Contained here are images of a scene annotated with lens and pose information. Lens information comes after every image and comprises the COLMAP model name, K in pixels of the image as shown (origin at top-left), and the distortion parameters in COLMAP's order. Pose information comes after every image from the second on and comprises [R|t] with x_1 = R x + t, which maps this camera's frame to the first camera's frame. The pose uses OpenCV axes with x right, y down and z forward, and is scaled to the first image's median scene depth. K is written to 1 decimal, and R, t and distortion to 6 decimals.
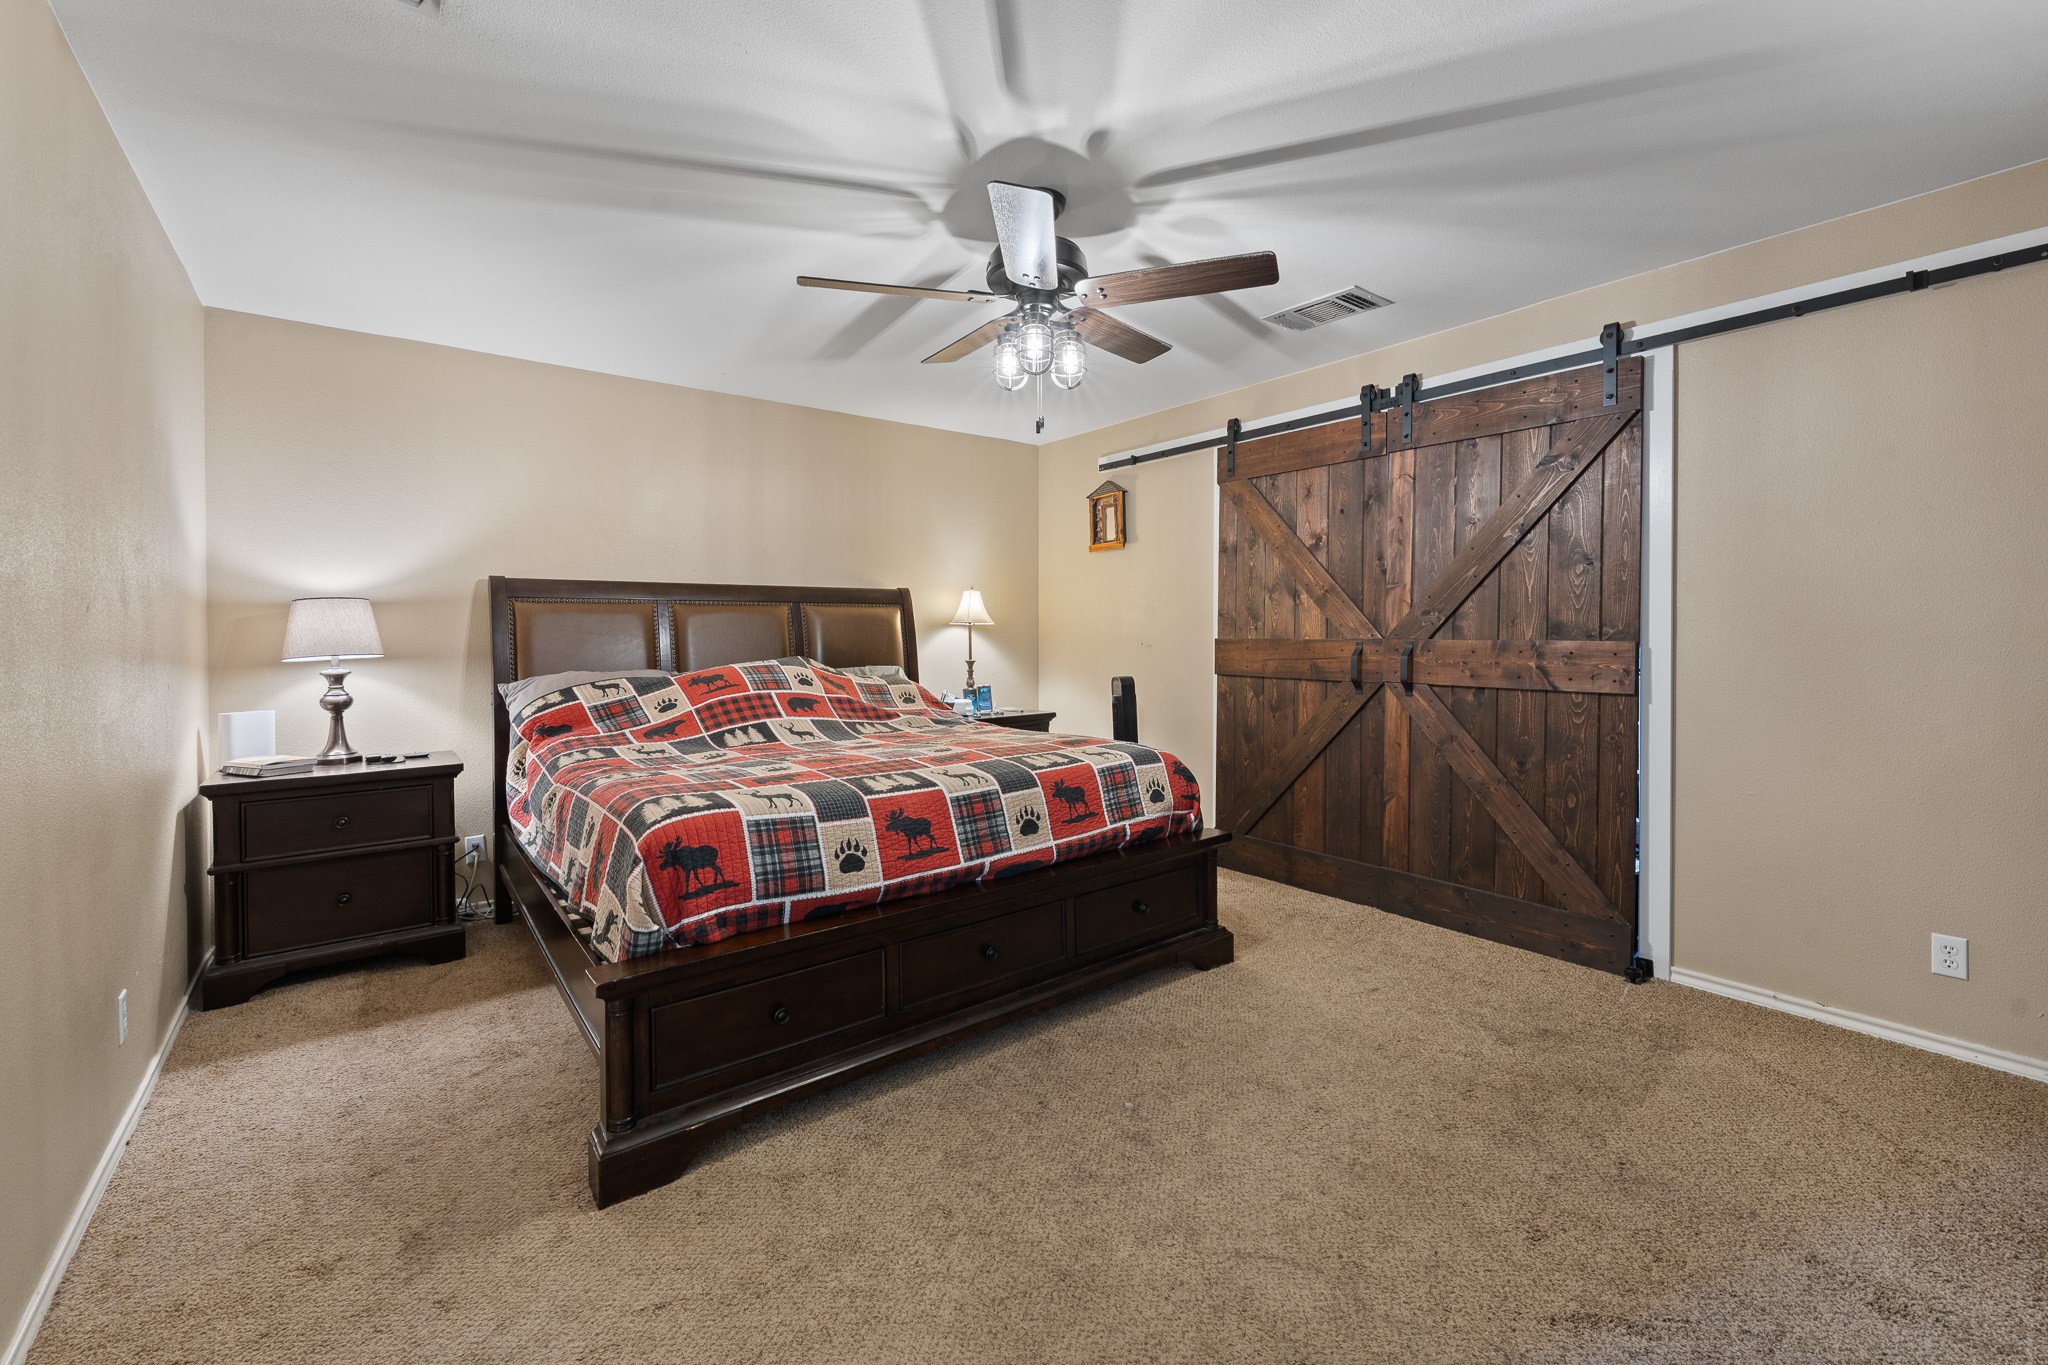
lens RADIAL K [[842.6, 0, 1032.2], [0, 842.6, 634.8], [0, 0, 1]] dist [-0.004693, 0.000983]
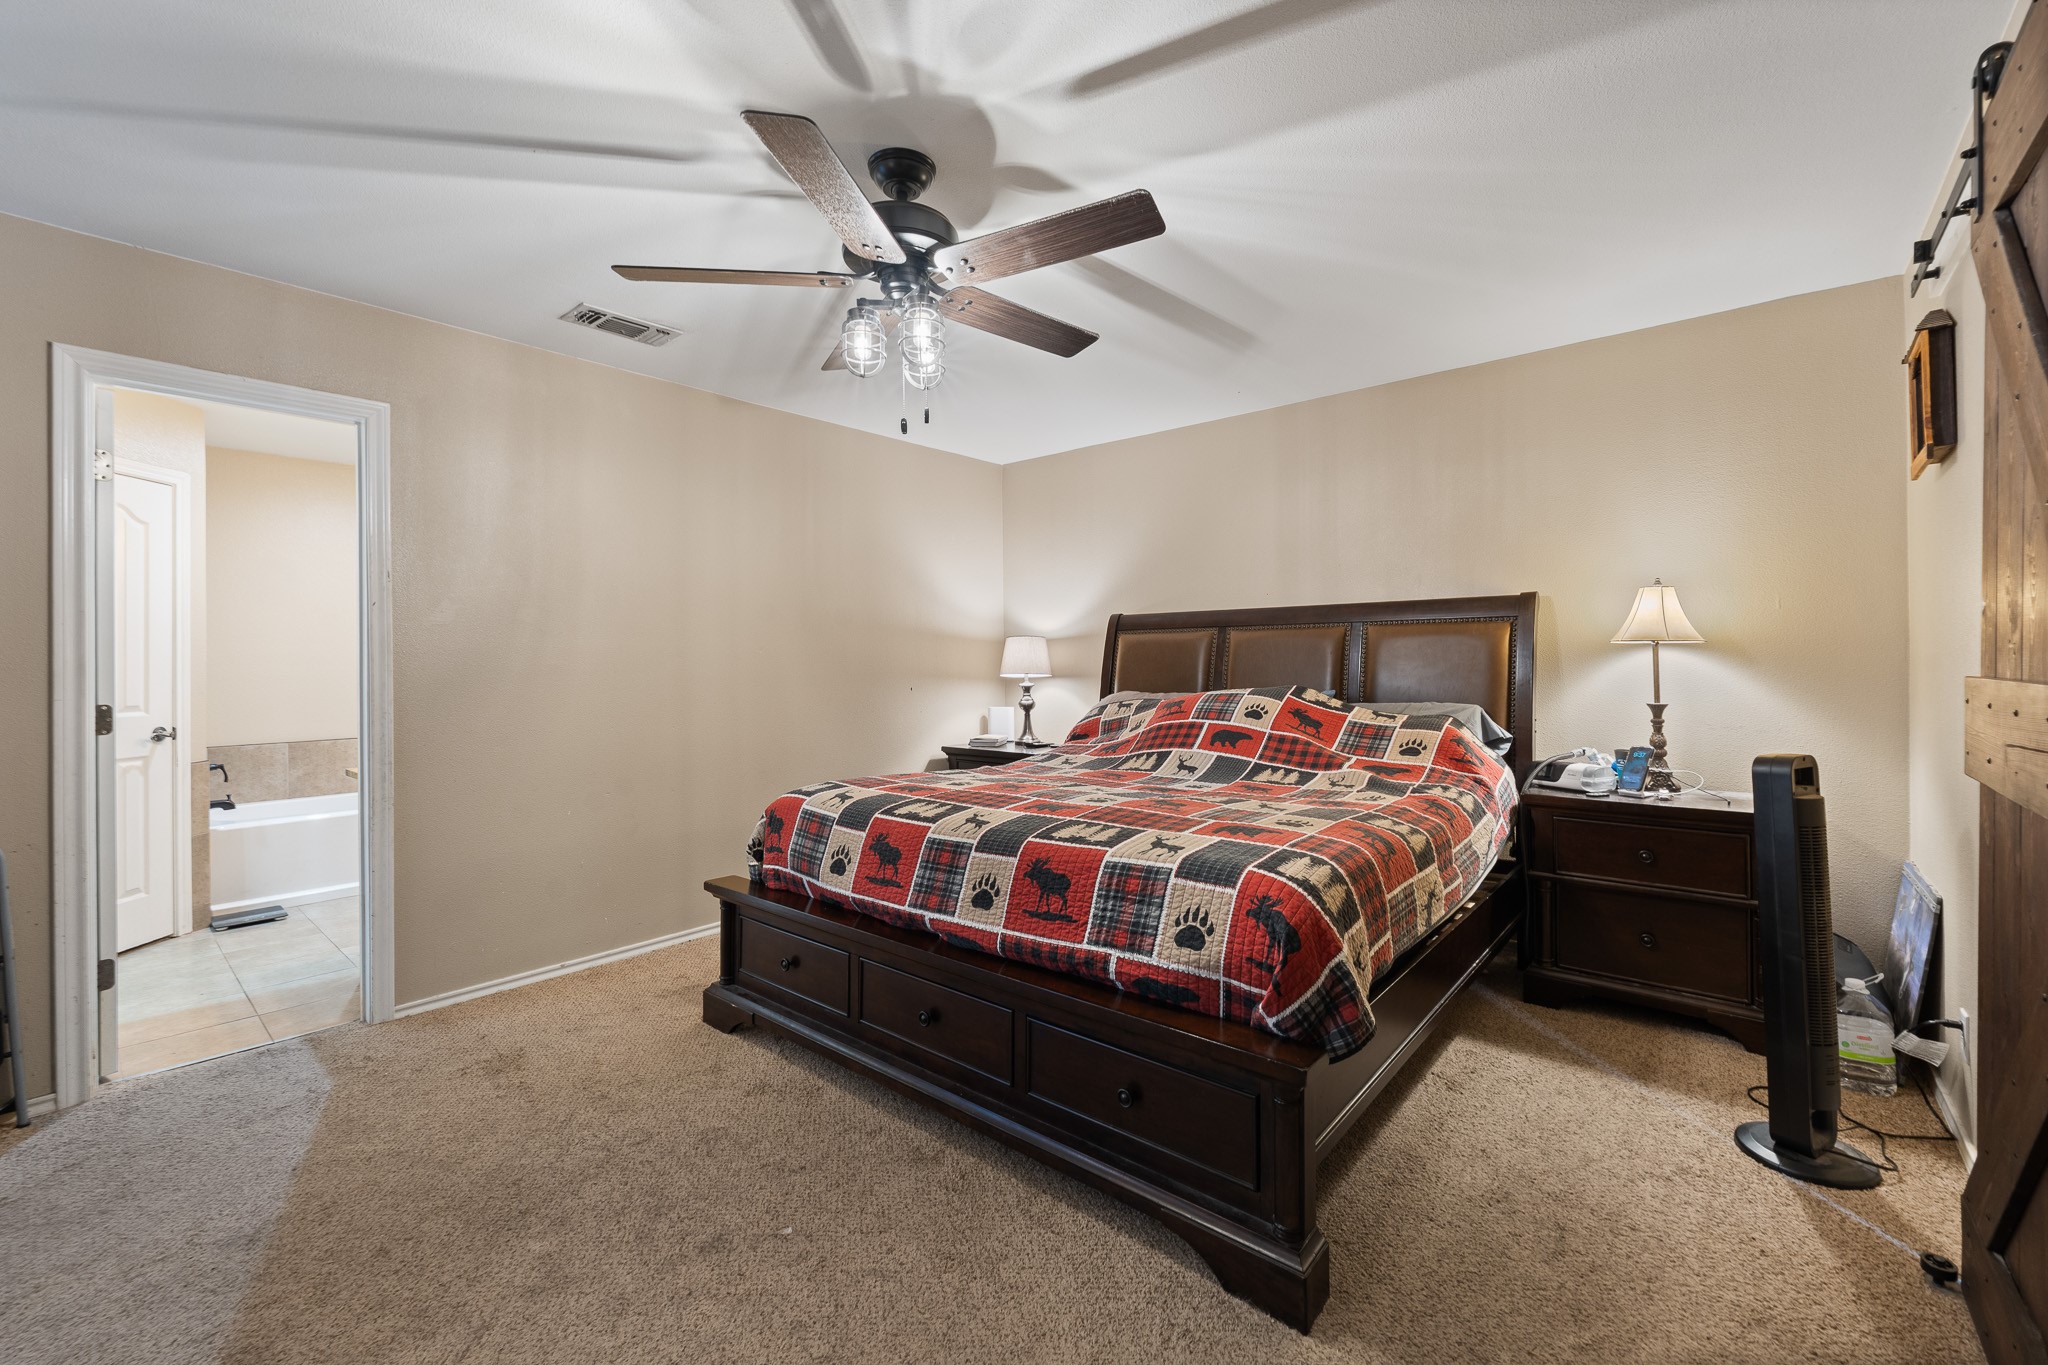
lens RADIAL K [[842.6, 0, 1058.4], [0, 842.6, 651.9], [0, 0, 1]] dist [-0.004693, 0.000983]
pose [[0.210568, -0.005046, -0.977566, 0.713566], [0.003048, 0.999985, -0.004505, -0.008420], [0.977575, -0.002031, 0.210580, 0.784050]]
